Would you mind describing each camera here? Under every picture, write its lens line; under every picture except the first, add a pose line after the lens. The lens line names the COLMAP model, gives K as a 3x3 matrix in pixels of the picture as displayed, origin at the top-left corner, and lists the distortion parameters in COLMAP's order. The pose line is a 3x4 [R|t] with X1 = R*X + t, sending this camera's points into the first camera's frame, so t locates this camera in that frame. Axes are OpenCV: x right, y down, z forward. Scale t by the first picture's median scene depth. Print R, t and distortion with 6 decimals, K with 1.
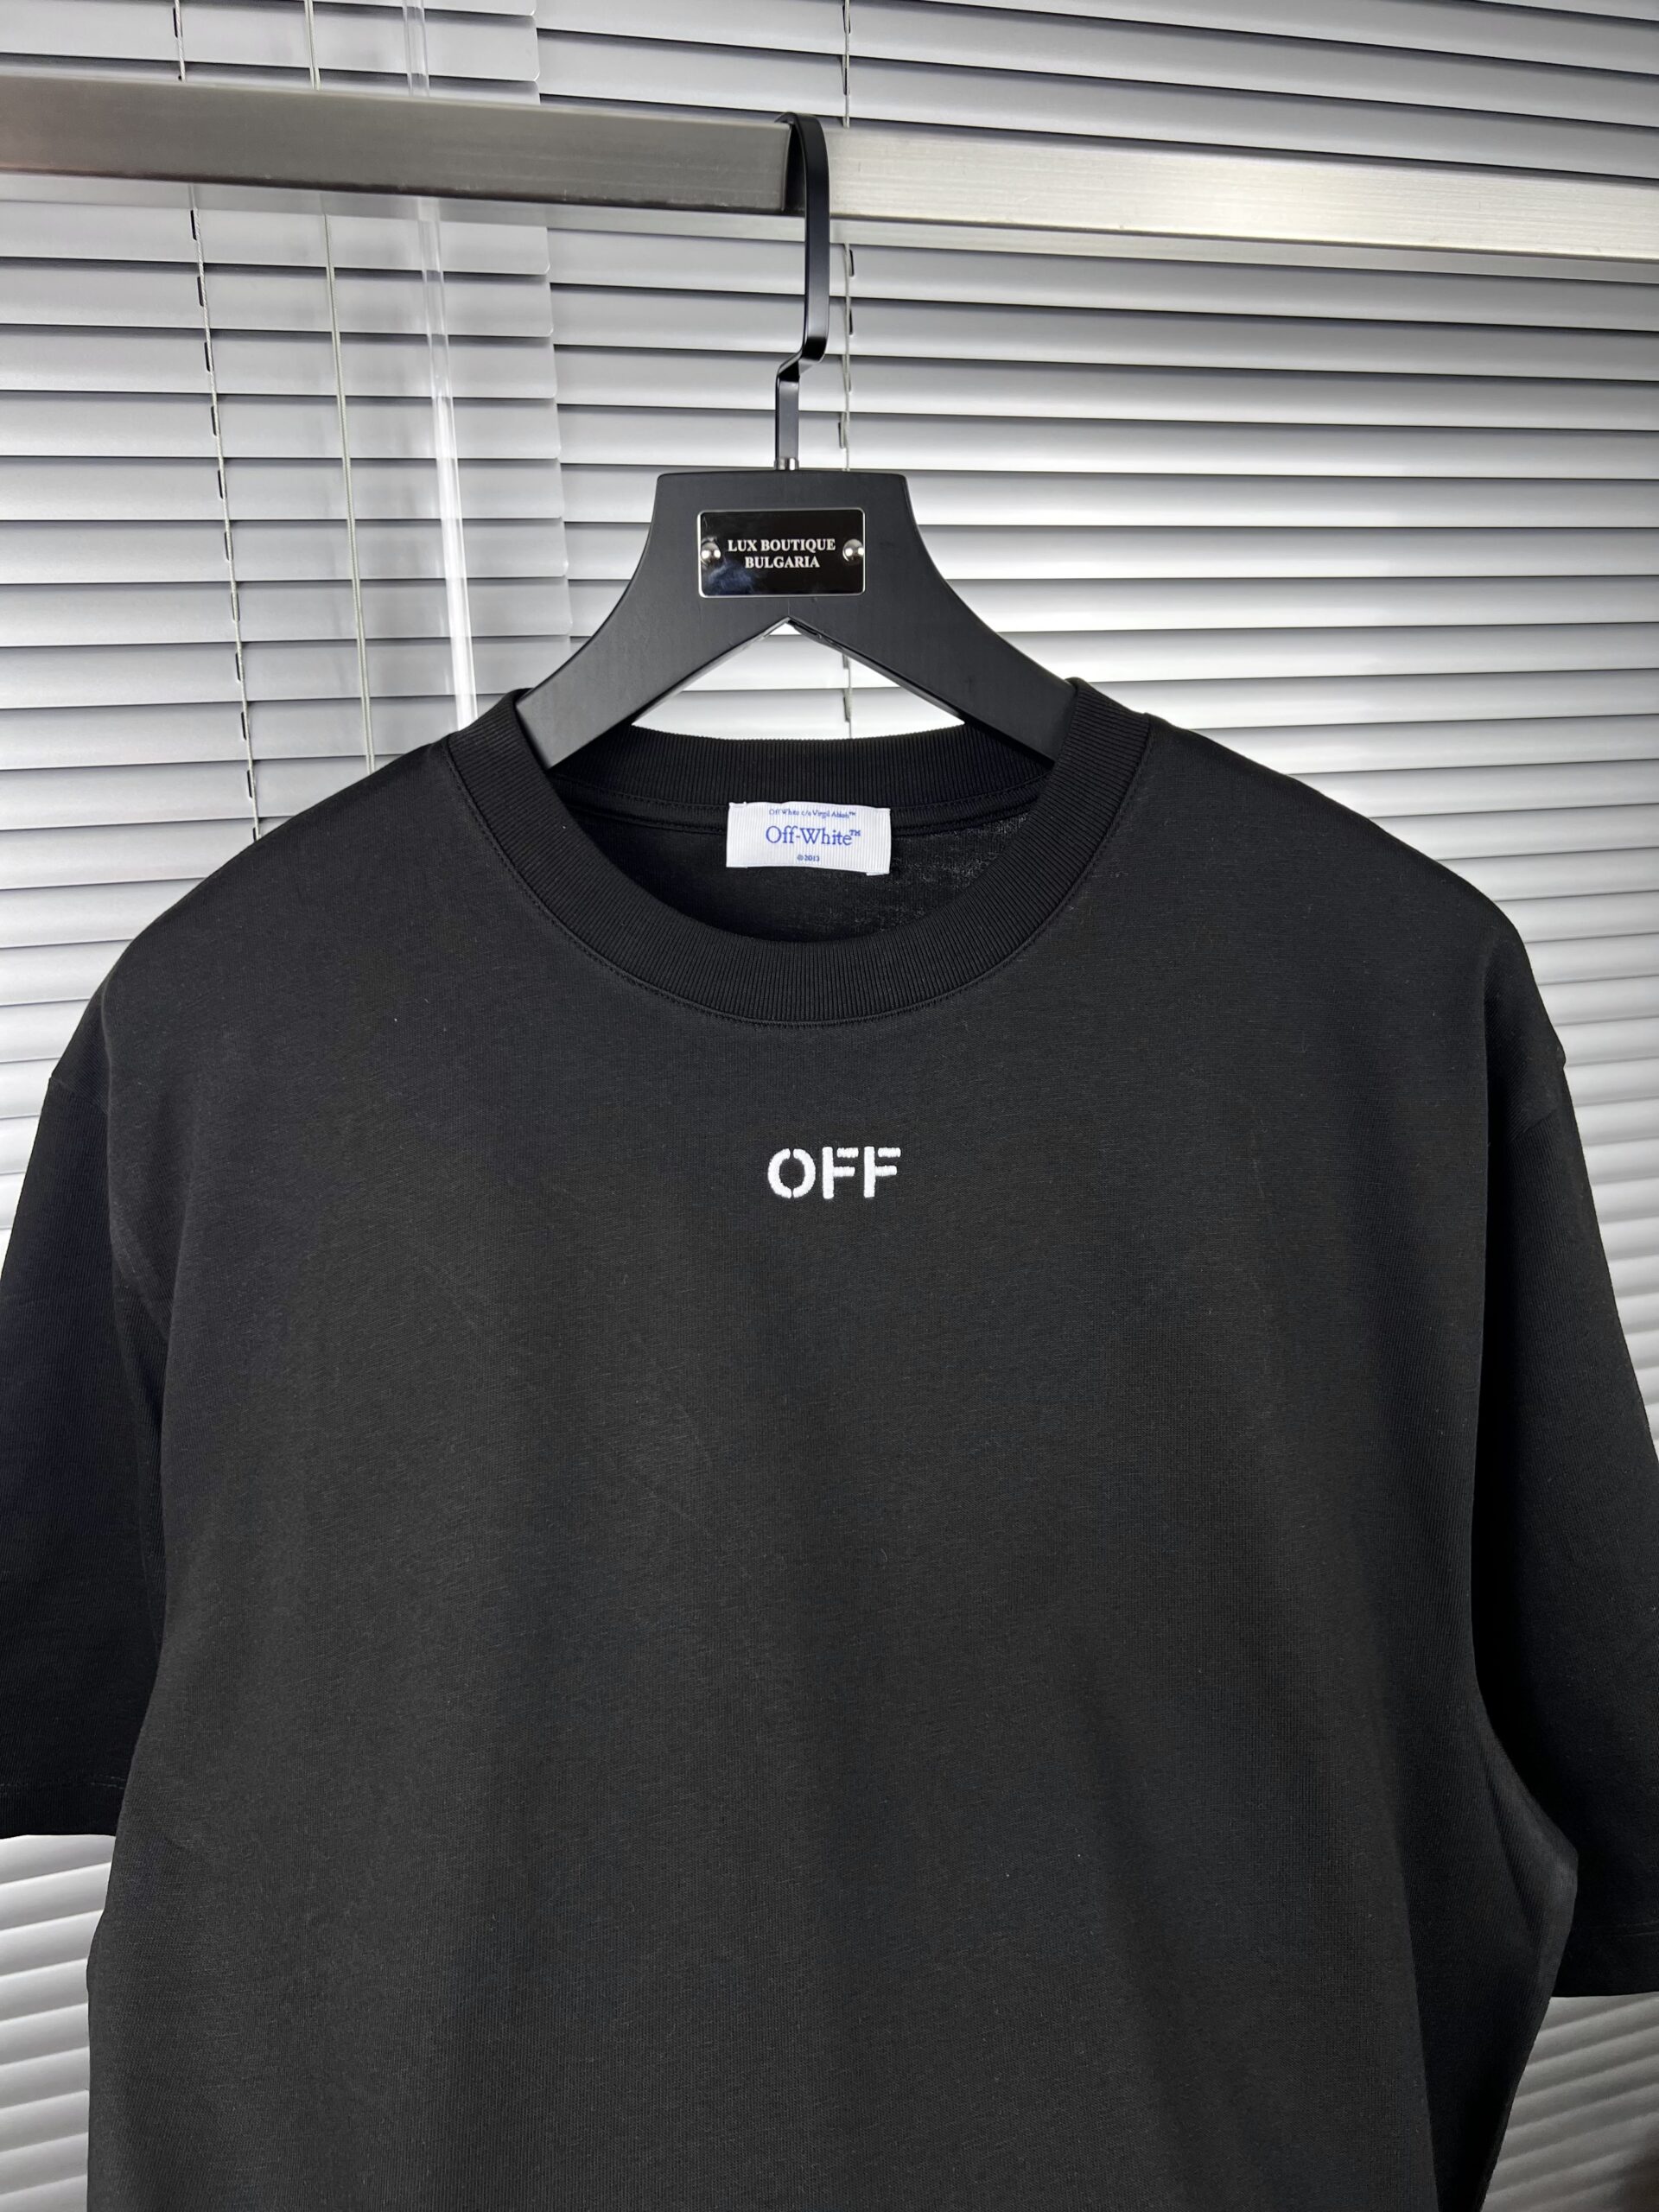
lens RADIAL K [[1652.5, 0, 829.8], [0, 1652.5, 1046.7], [0, 0, 1]] dist [0.083004, -0.002245]
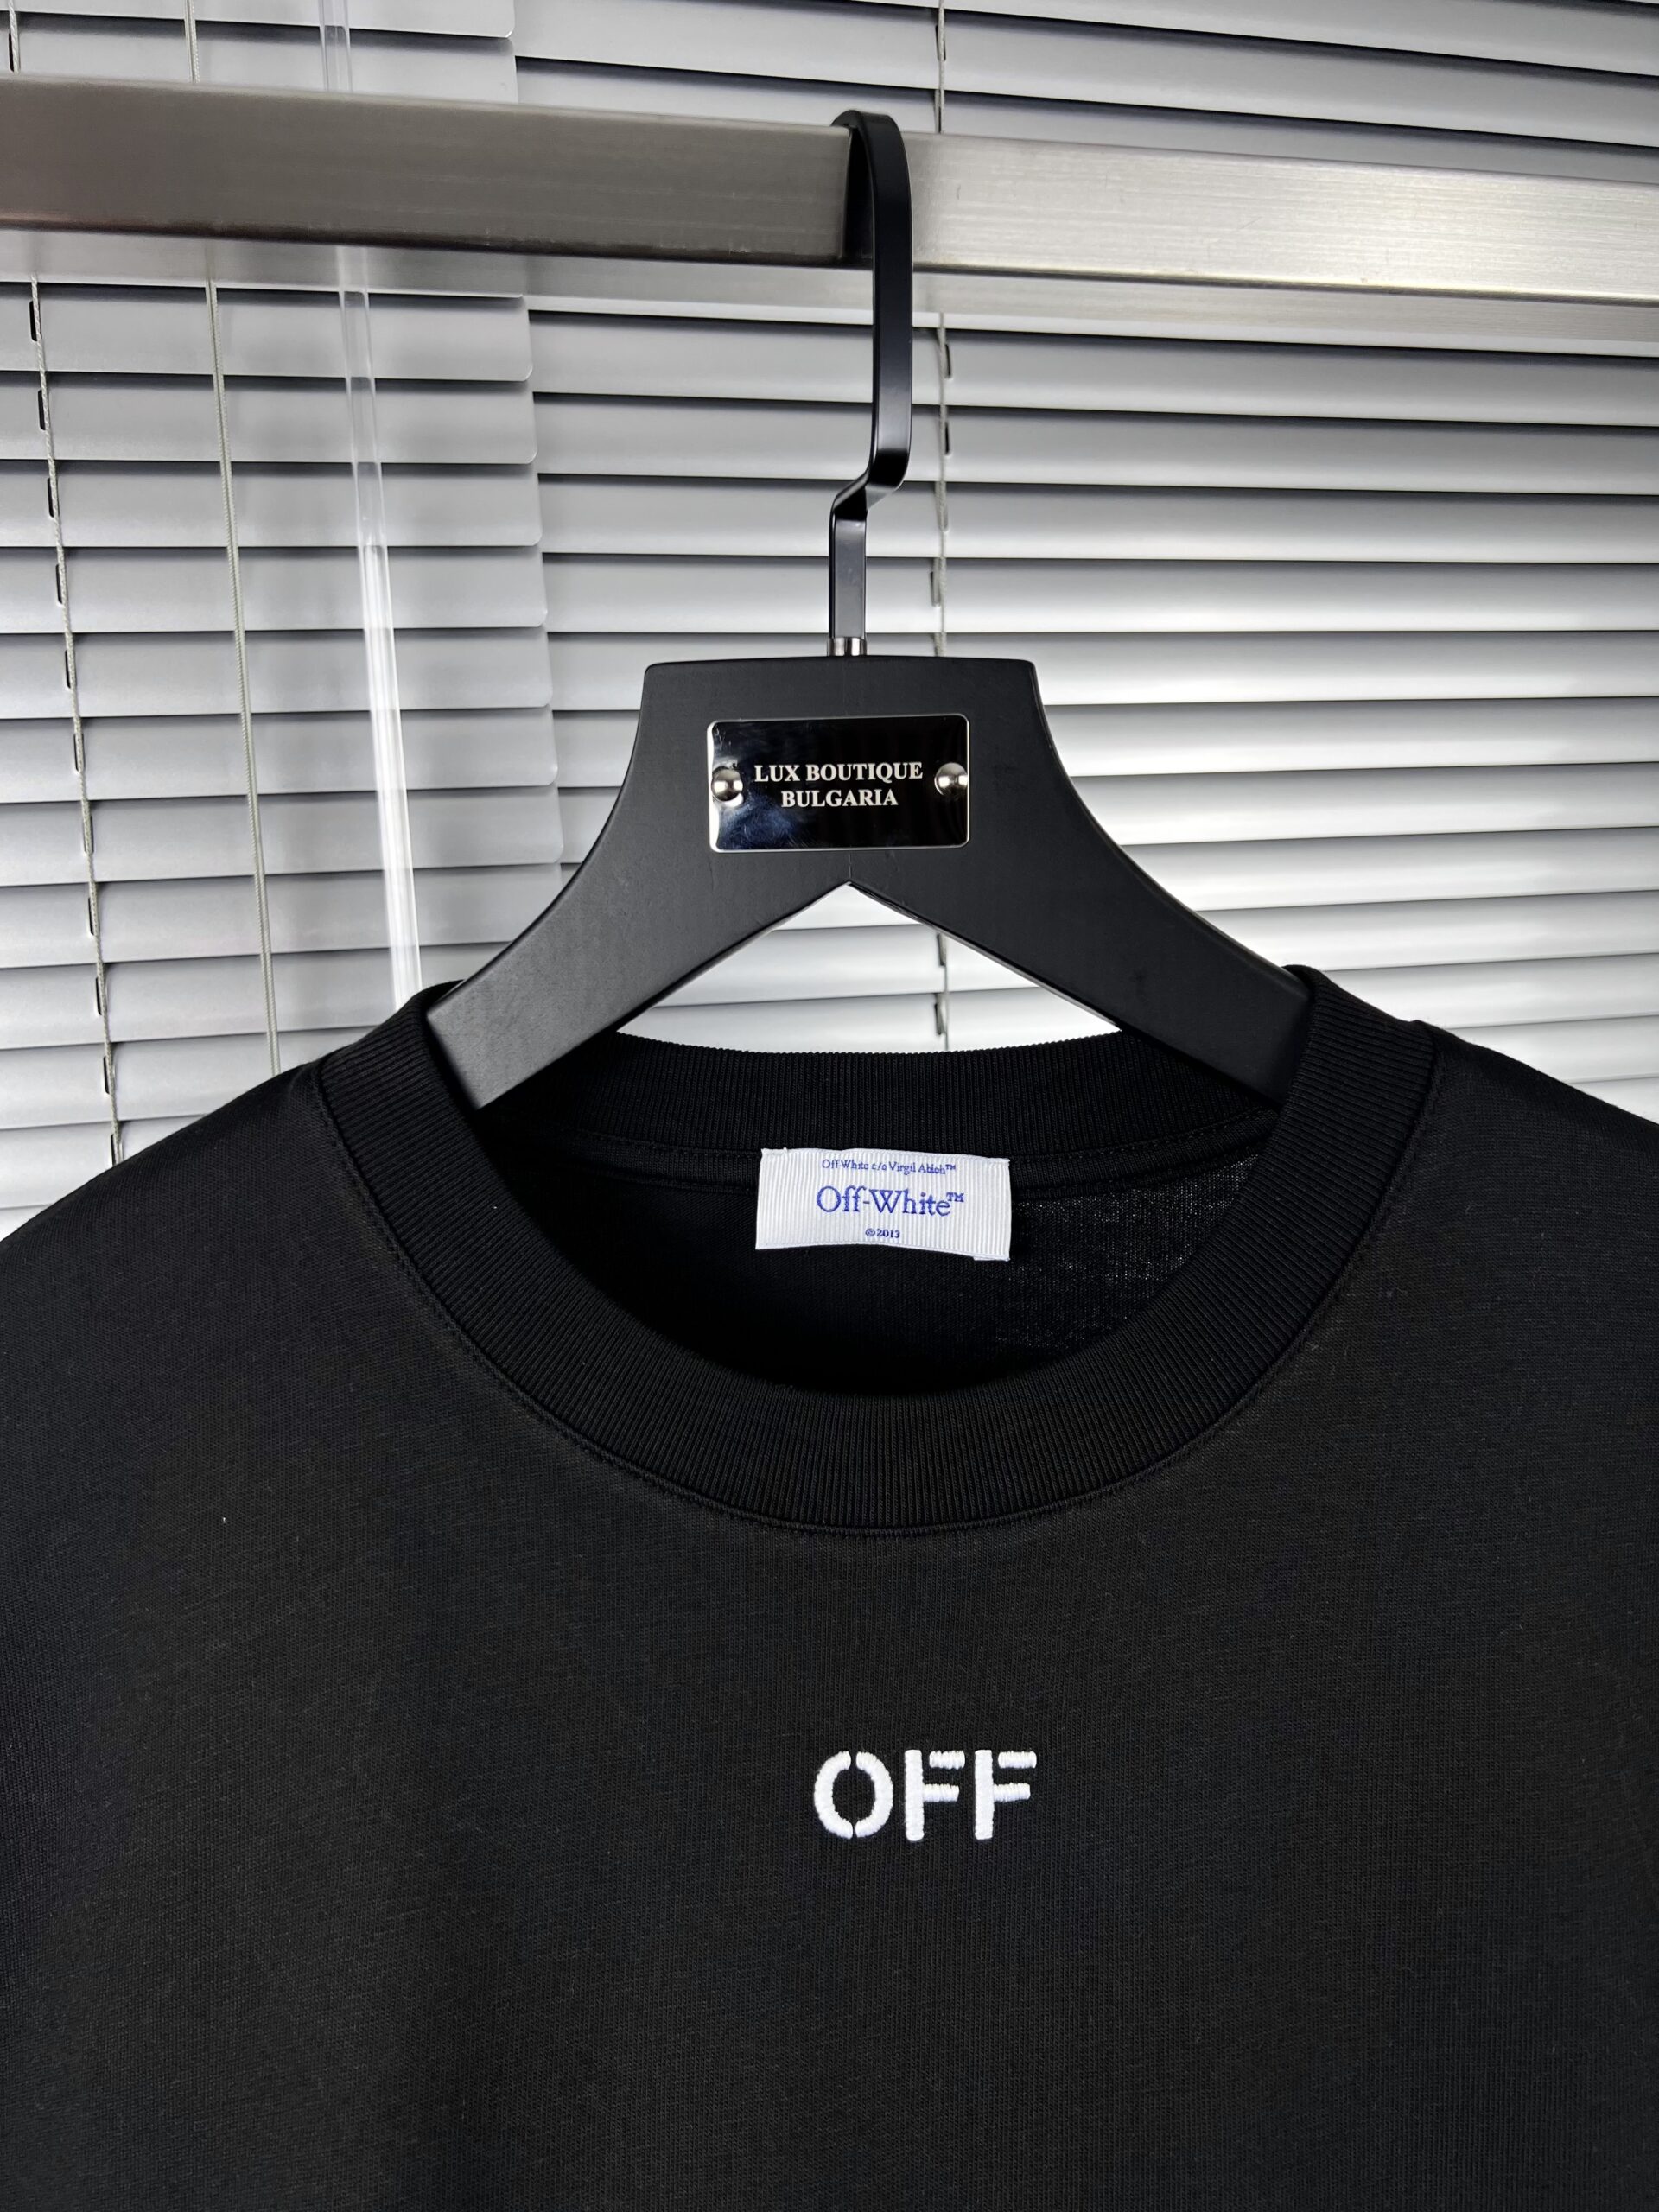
lens RADIAL K [[1645.0, 0, 852.9], [0, 1645.0, 1037.1], [0, 0, 1]] dist [0.143927, -0.159048]
pose [[0.999012, -0.002211, -0.044393, 0.004251], [-0.000896, 0.997557, -0.069856, -0.151683], [0.044439, 0.069827, 0.996569, 0.367687]]
